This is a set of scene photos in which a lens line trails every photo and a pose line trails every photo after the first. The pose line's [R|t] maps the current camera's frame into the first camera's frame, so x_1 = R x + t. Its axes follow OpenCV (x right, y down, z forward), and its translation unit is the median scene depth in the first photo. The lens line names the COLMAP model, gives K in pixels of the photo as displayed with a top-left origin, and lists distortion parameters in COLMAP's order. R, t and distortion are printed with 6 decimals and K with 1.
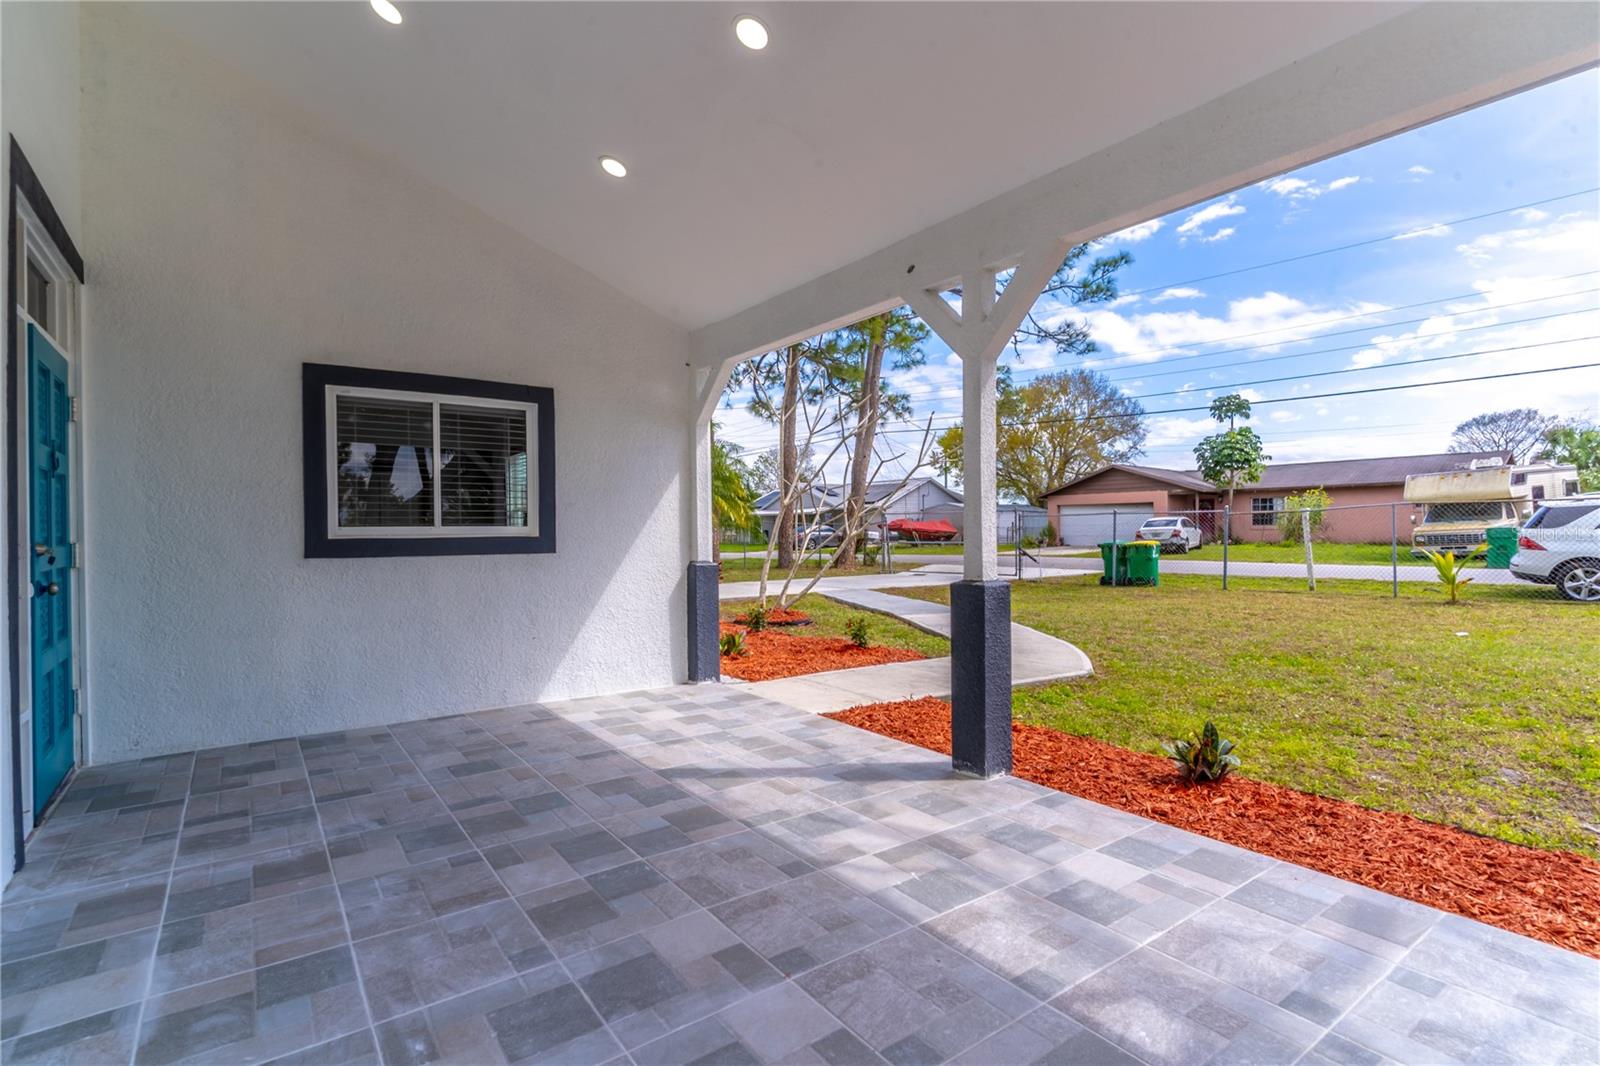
lens RADIAL K [[770.2, 0, 800.0], [0, 770.2, 533.0], [0, 0, 1]] dist [0.000020, 0.000274]
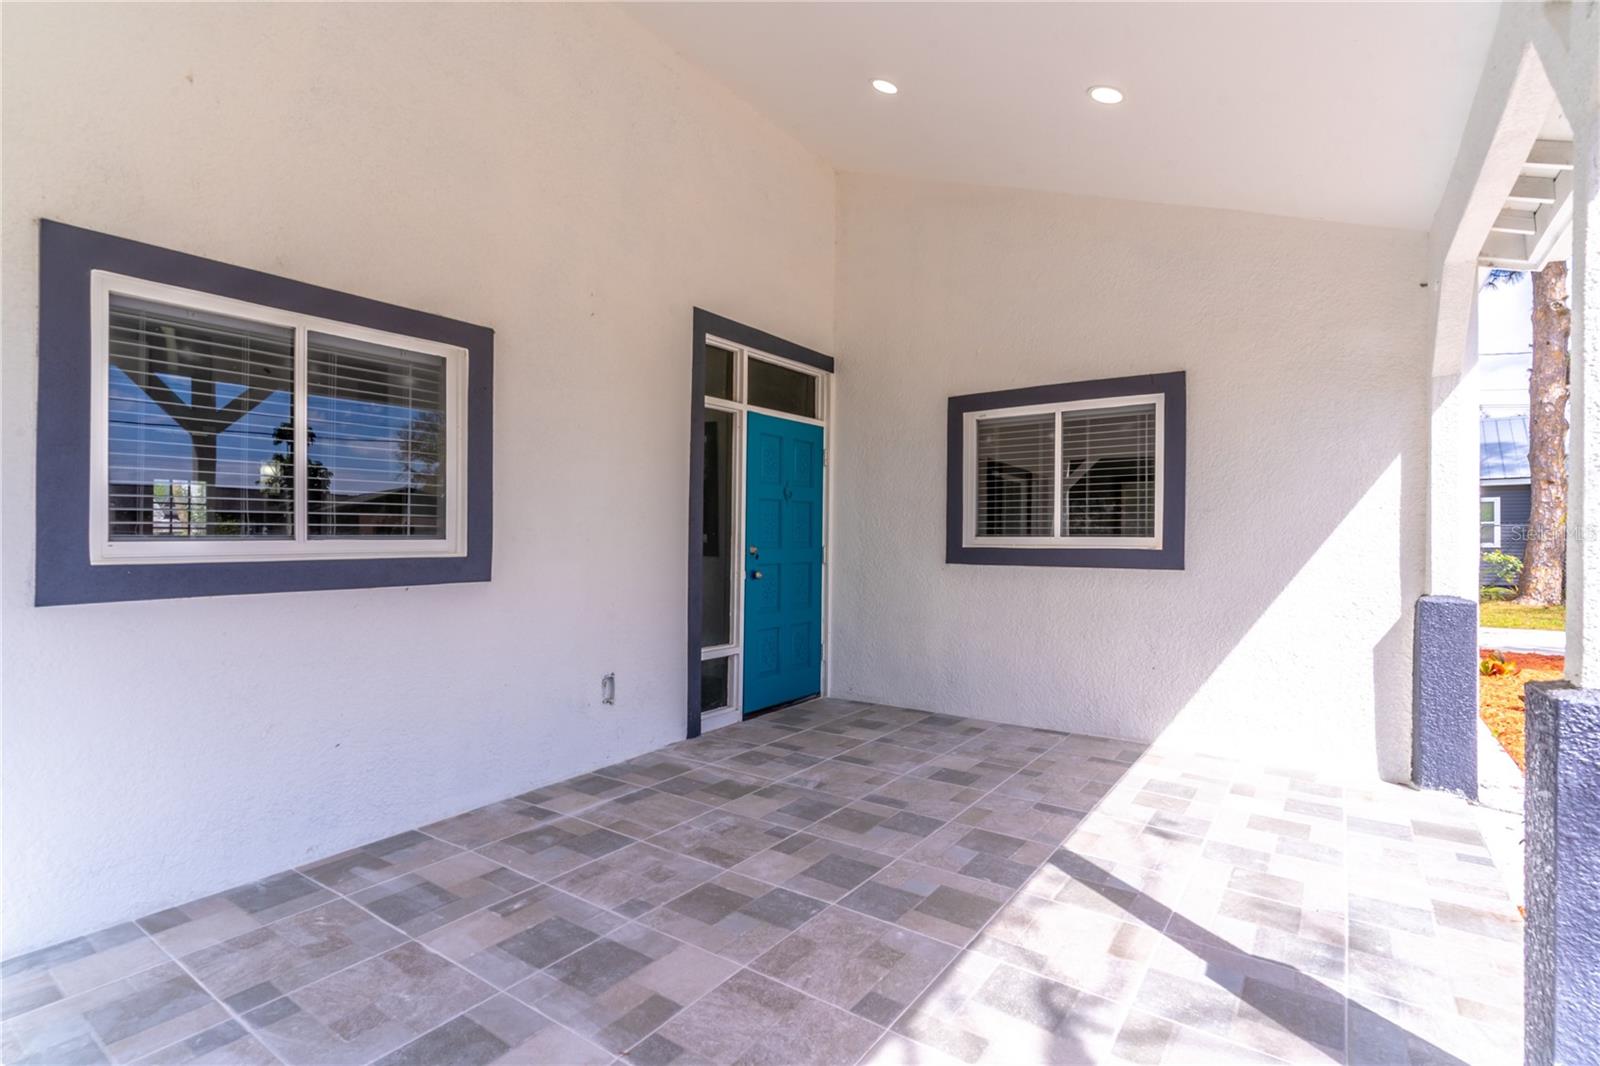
lens RADIAL K [[770.2, 0, 800.0], [0, 770.2, 533.0], [0, 0, 1]] dist [0.000020, 0.000274]
pose [[0.302830, 0.002755, -0.953041, 0.526656], [-0.010699, 0.999943, -0.000508, -0.013467], [0.952985, 0.010350, 0.302842, 0.548709]]
